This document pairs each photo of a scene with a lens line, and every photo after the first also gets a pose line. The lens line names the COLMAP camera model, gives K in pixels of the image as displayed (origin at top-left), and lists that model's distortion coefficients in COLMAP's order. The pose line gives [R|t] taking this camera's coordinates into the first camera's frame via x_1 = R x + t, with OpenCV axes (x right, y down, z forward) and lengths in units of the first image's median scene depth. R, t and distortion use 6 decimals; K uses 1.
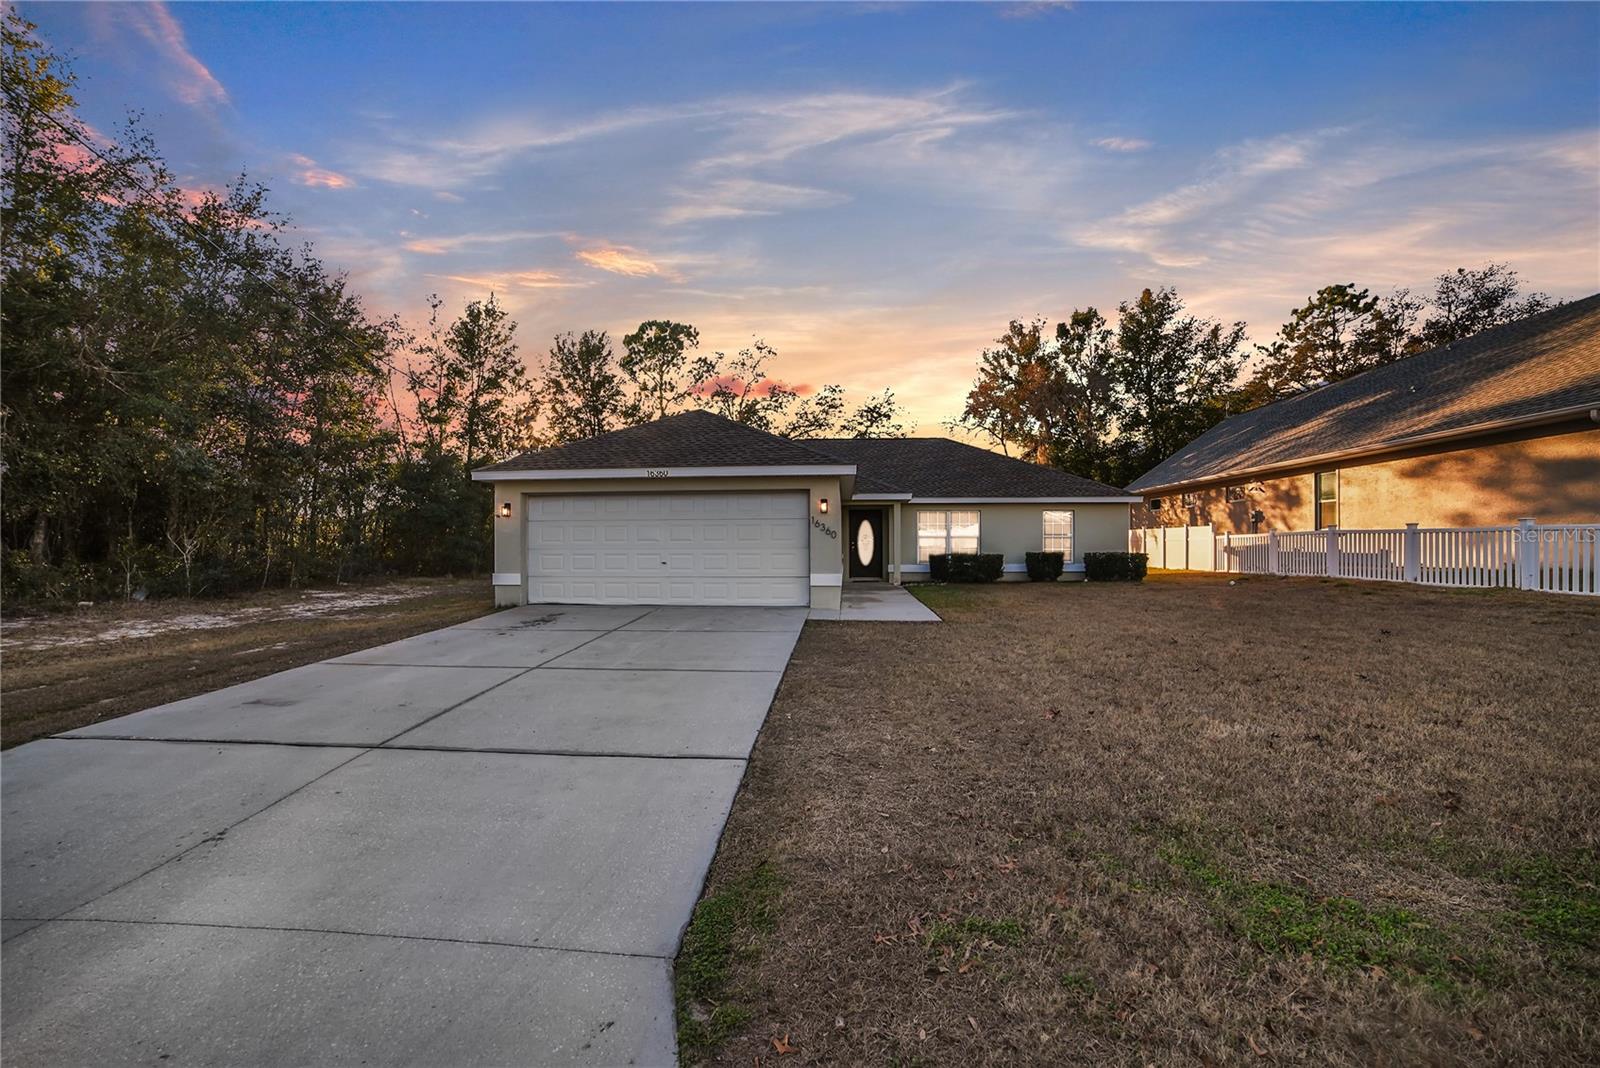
lens RADIAL K [[694.8, 0, 795.0], [0, 694.8, 535.3], [0, 0, 1]] dist [-0.109590, 0.046920]
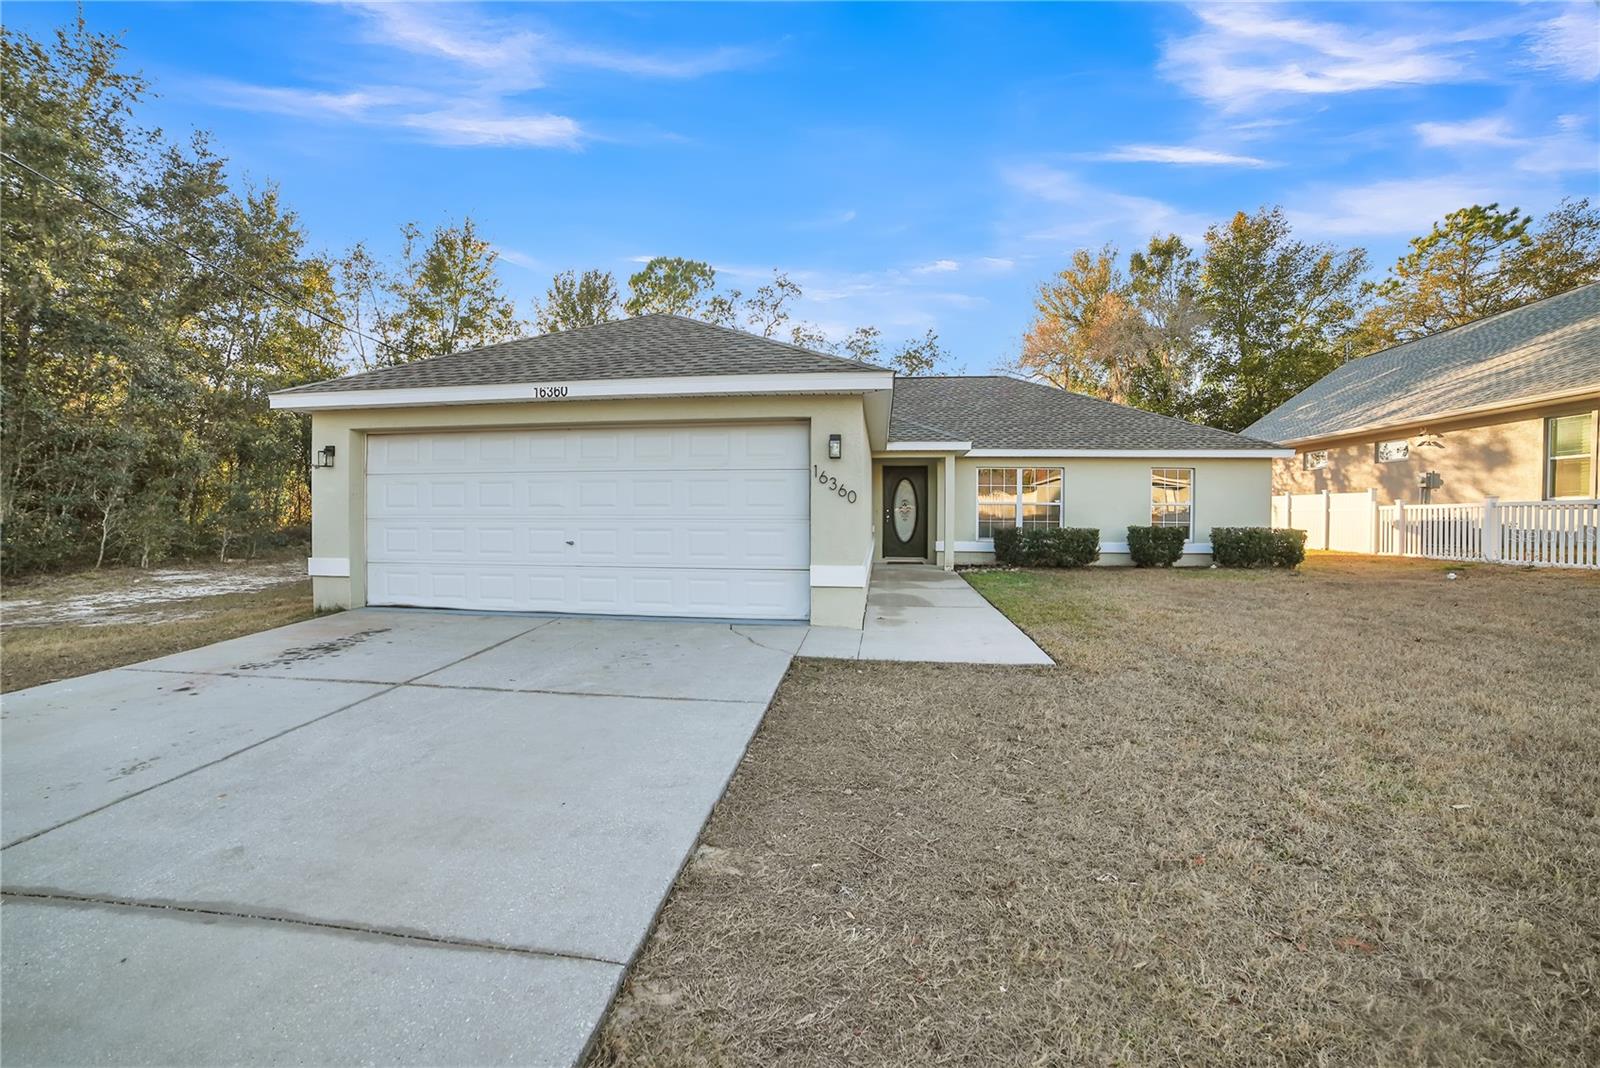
lens RADIAL K [[706.0, 0, 772.7], [0, 706.0, 542.7], [0, 0, 1]] dist [-0.074241, 0.017933]
pose [[0.996943, 0.009924, -0.077498, 0.014310], [-0.005359, 0.998250, 0.058888, 0.001107], [0.077947, -0.058292, 0.995252, 0.166676]]
